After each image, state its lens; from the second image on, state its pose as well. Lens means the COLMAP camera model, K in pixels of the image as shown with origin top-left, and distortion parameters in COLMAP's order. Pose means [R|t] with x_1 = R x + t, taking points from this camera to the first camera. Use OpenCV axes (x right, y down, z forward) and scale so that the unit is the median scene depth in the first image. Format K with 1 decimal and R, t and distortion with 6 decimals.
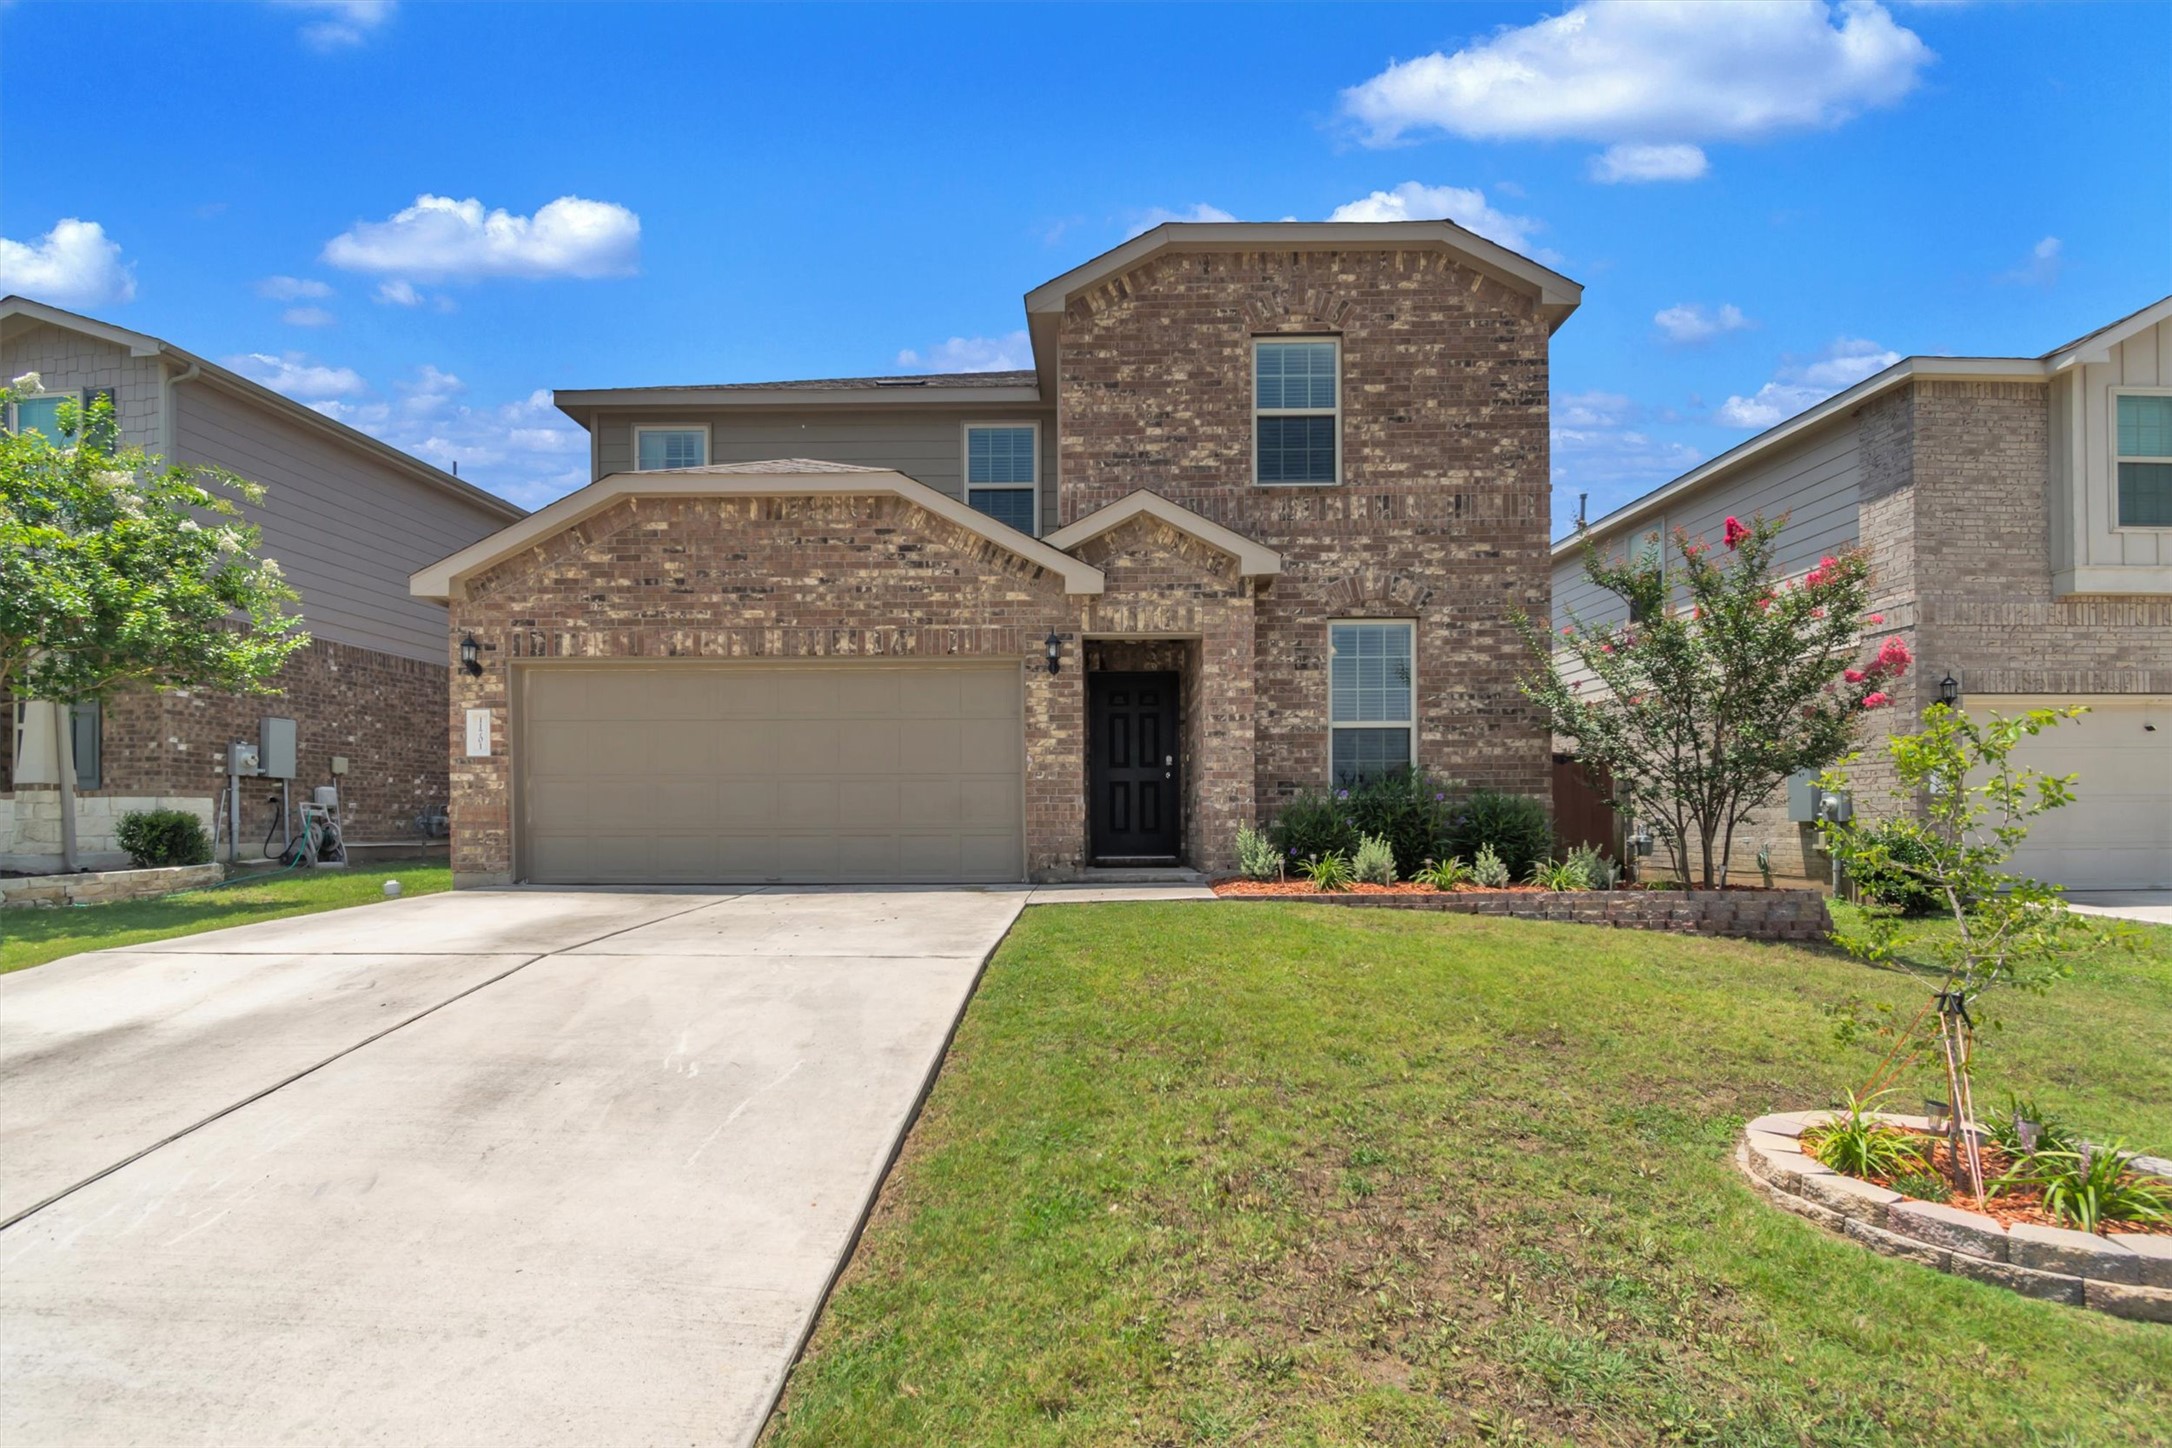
lens RADIAL K [[994.0, 0, 1085.9], [0, 994.0, 832.7], [0, 0, 1]] dist [0.001634, 0.002378]
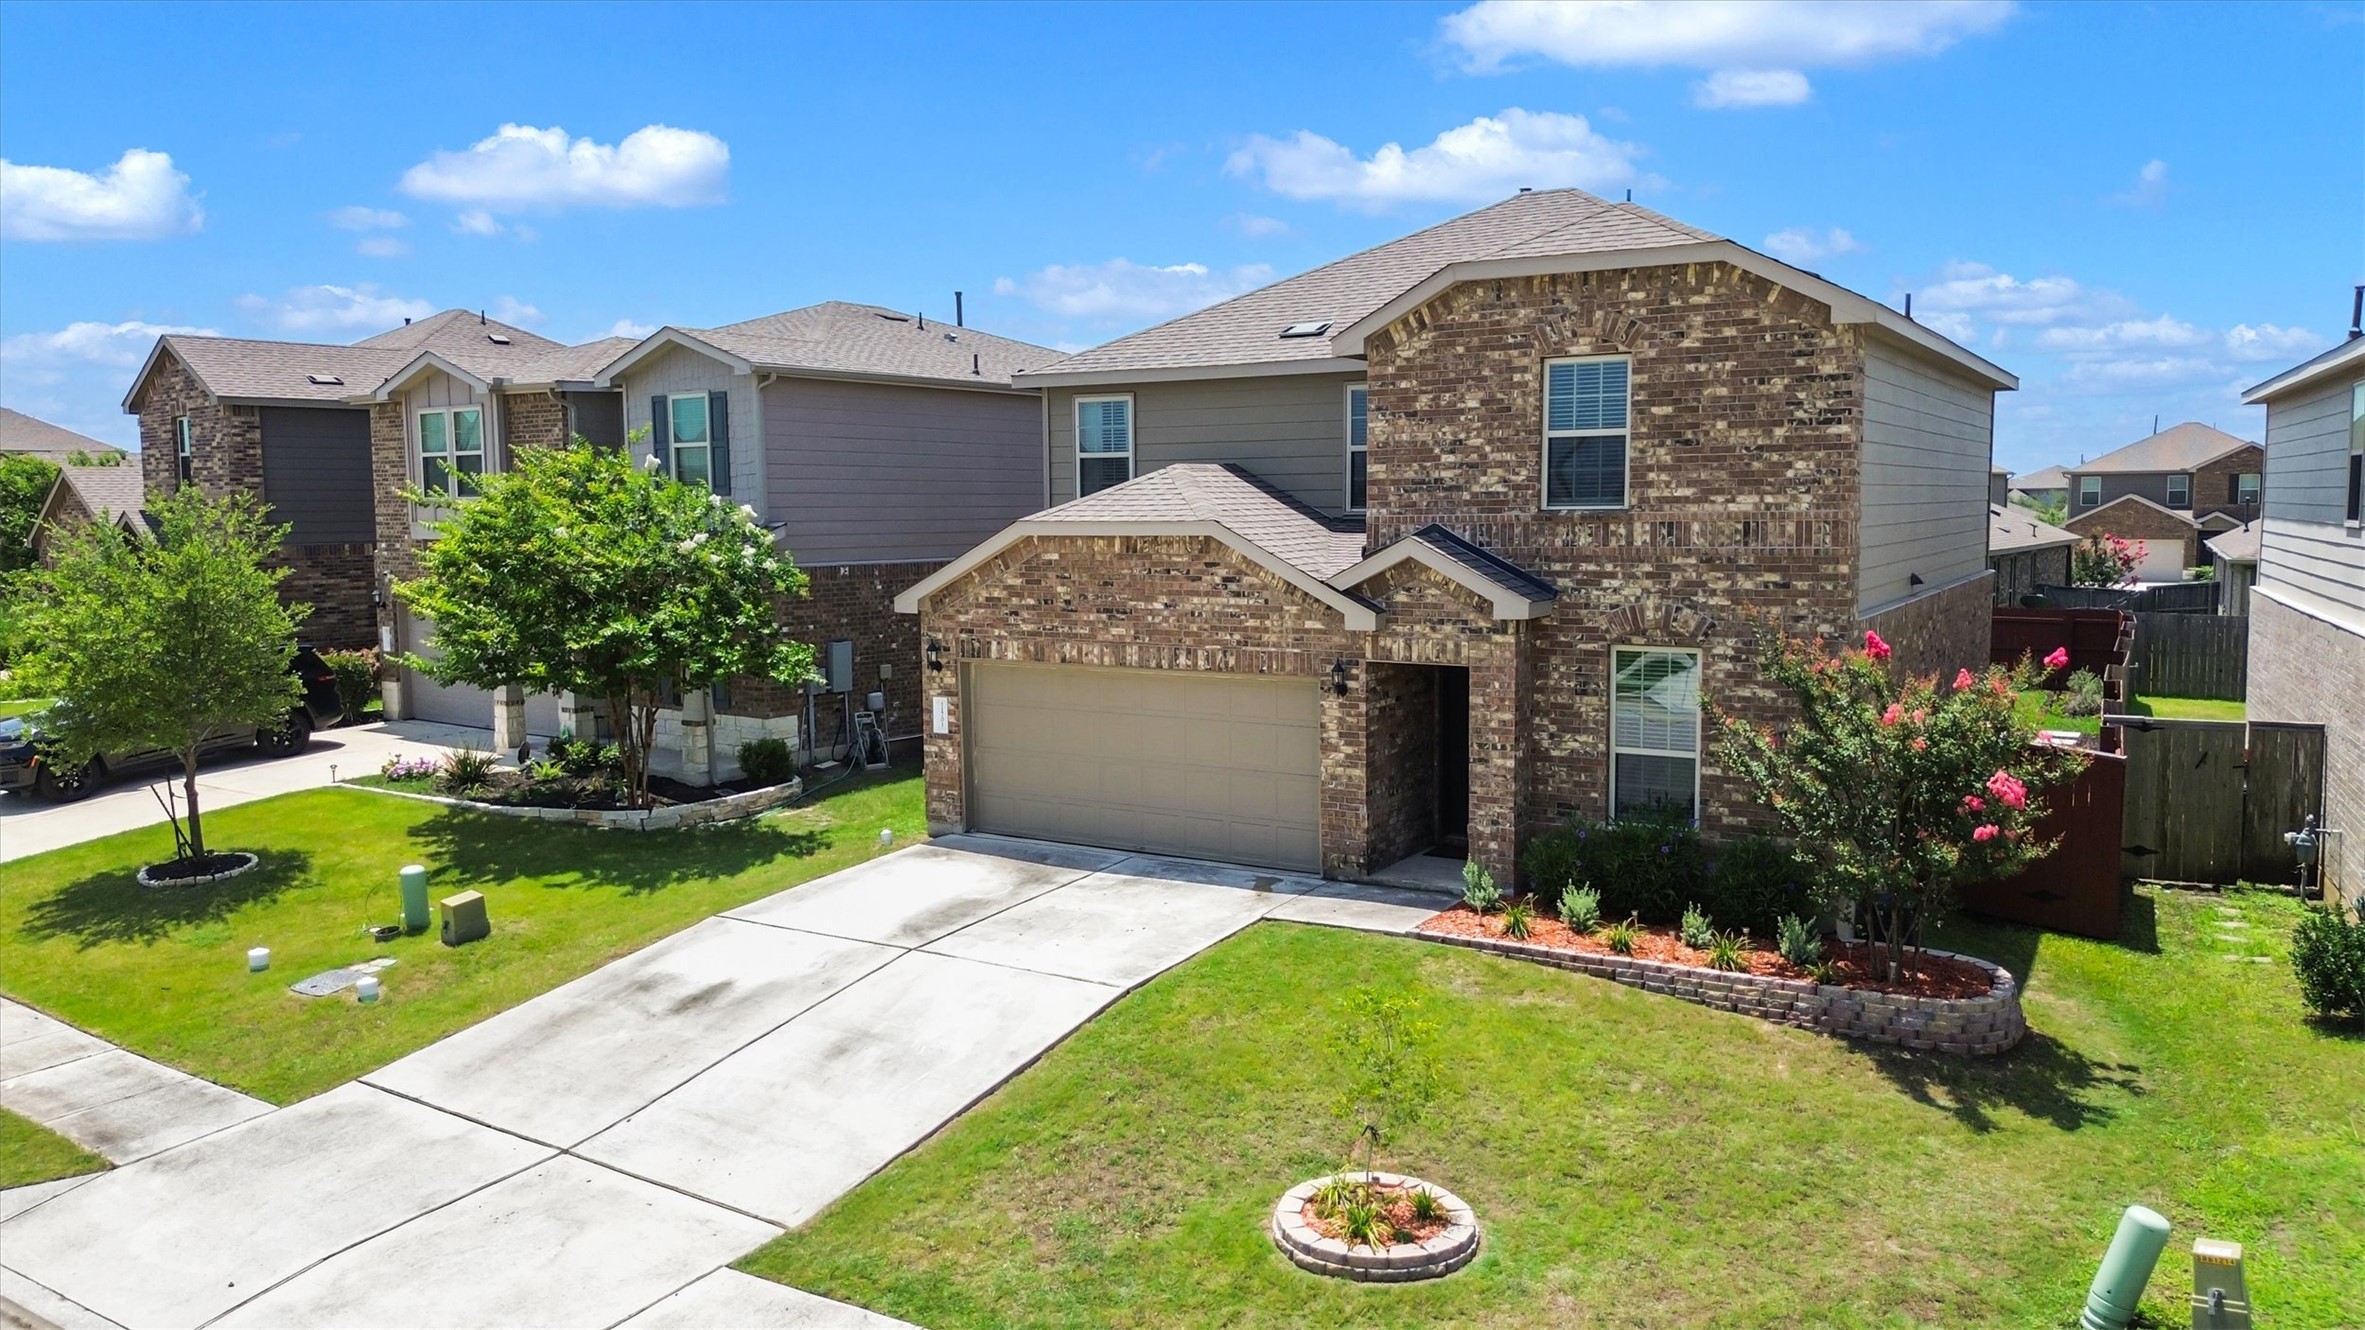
lens RADIAL K [[1727.2, 0, 1187.6], [0, 1727.2, 665.7], [0, 0, 1]] dist [0.080250, -0.069137]
pose [[0.857003, 0.047149, -0.513150, 0.777319], [0.007869, 0.994492, 0.104517, -0.381316], [0.515251, -0.093610, 0.851912, -0.705082]]
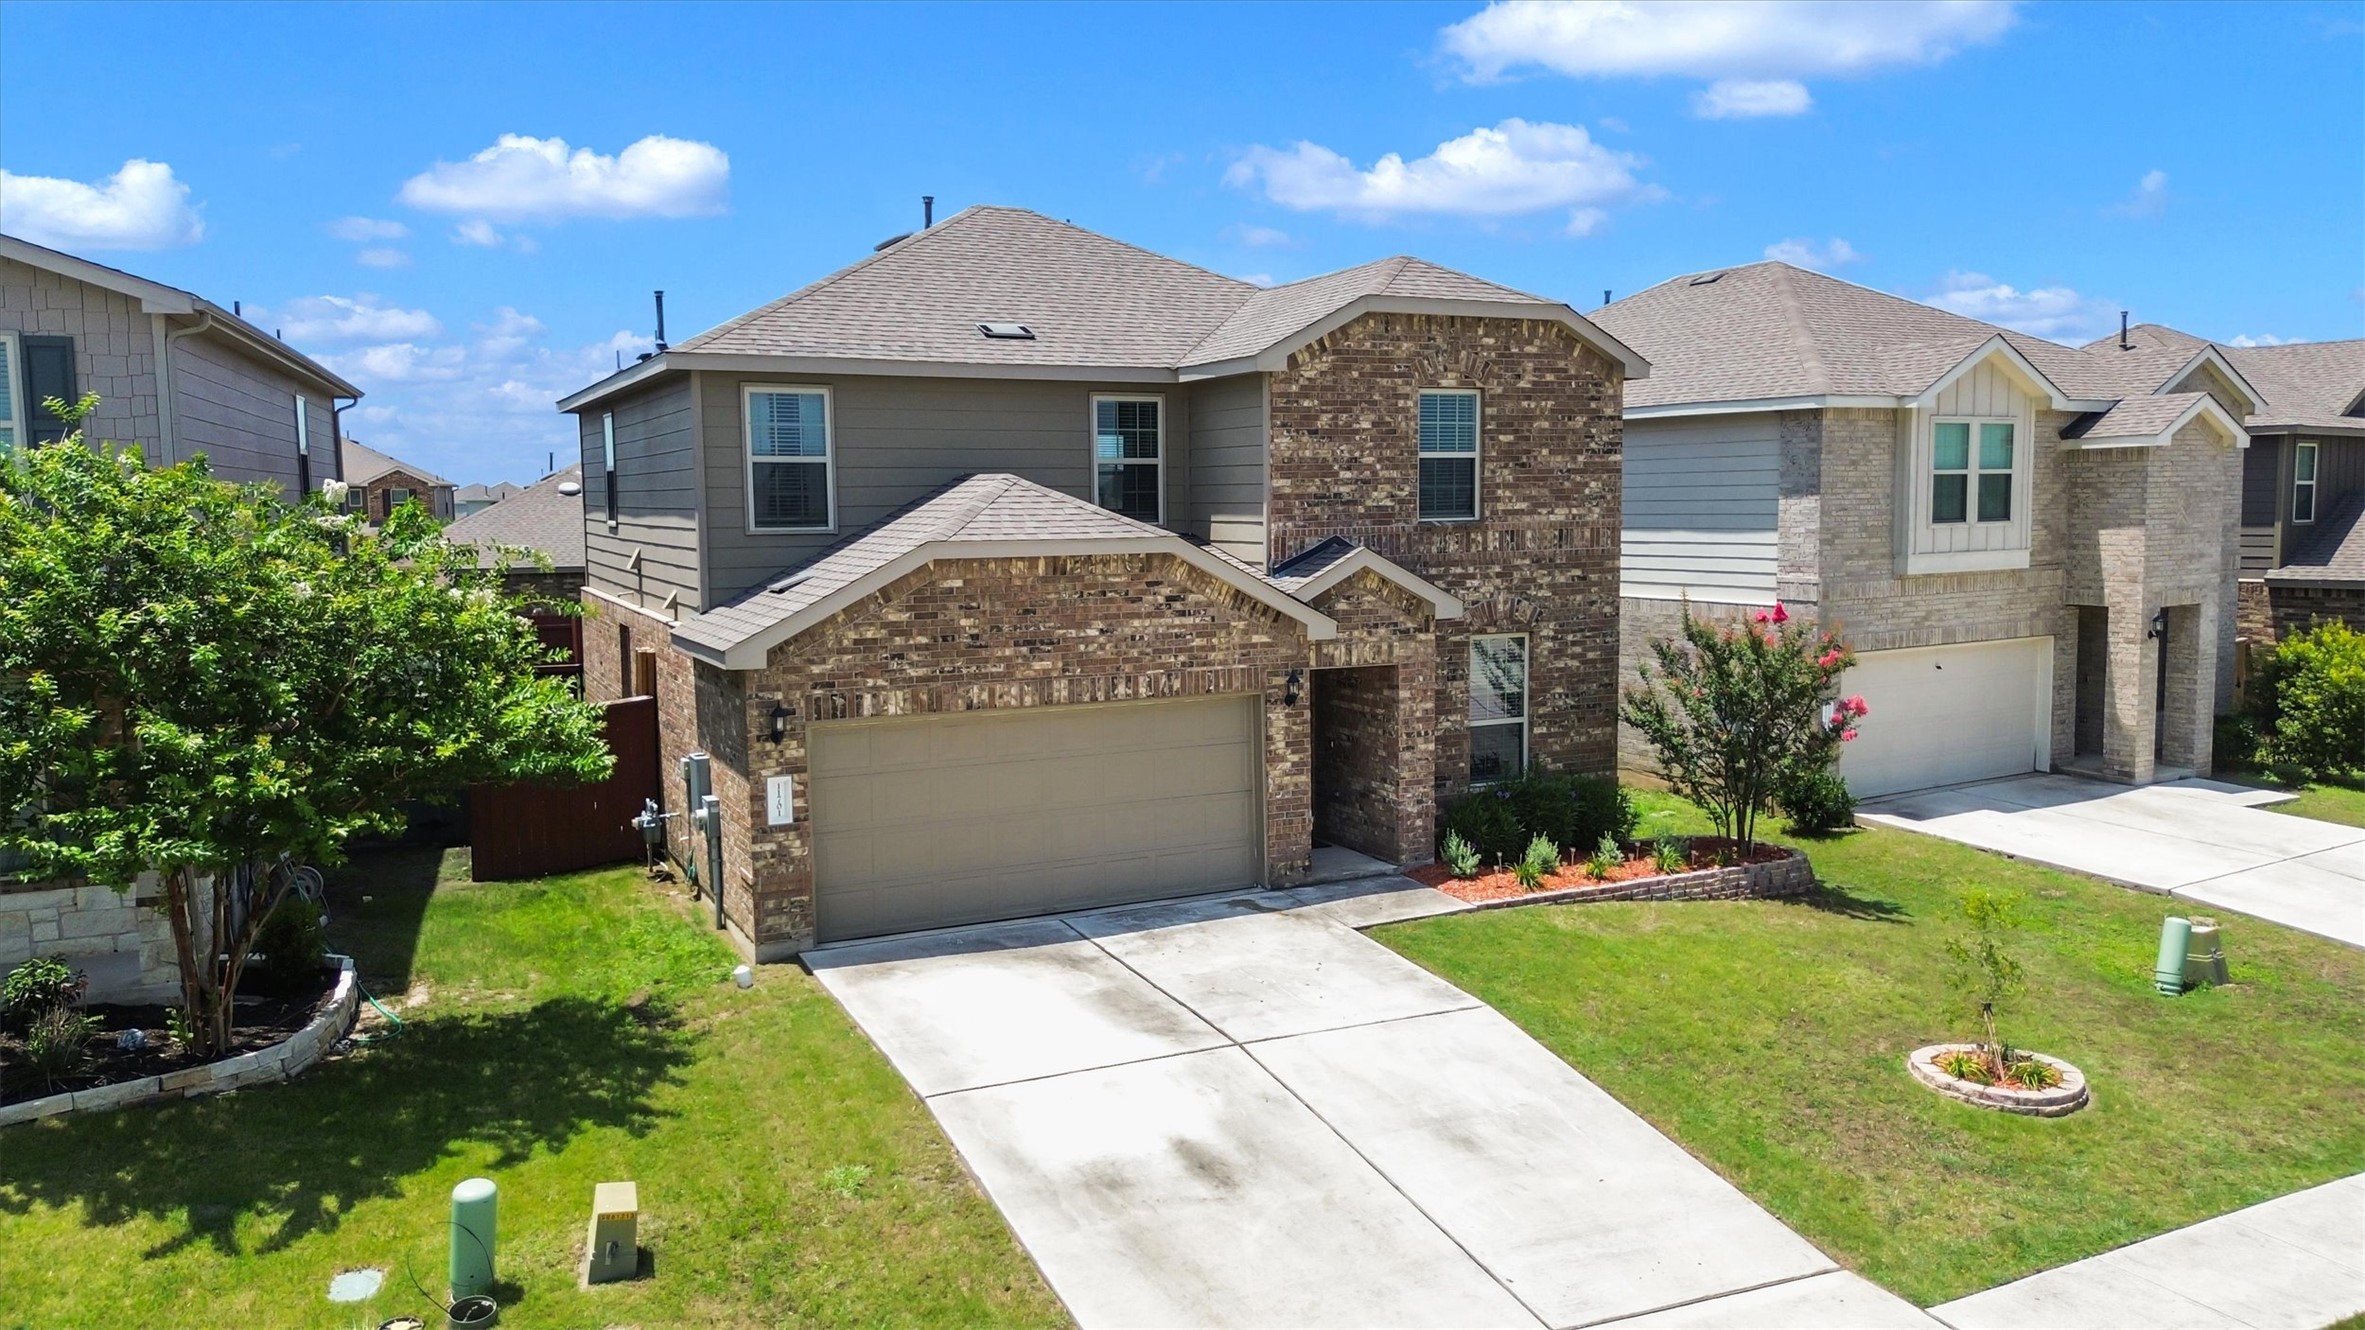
lens RADIAL K [[1727.2, 0, 1181.4], [0, 1727.2, 660.0], [0, 0, 1]] dist [0.080250, -0.069137]
pose [[0.885067, -0.048045, 0.462978, -1.008488], [0.002052, 0.995052, 0.099339, -0.391519], [-0.465460, -0.086971, 0.880786, -0.644679]]
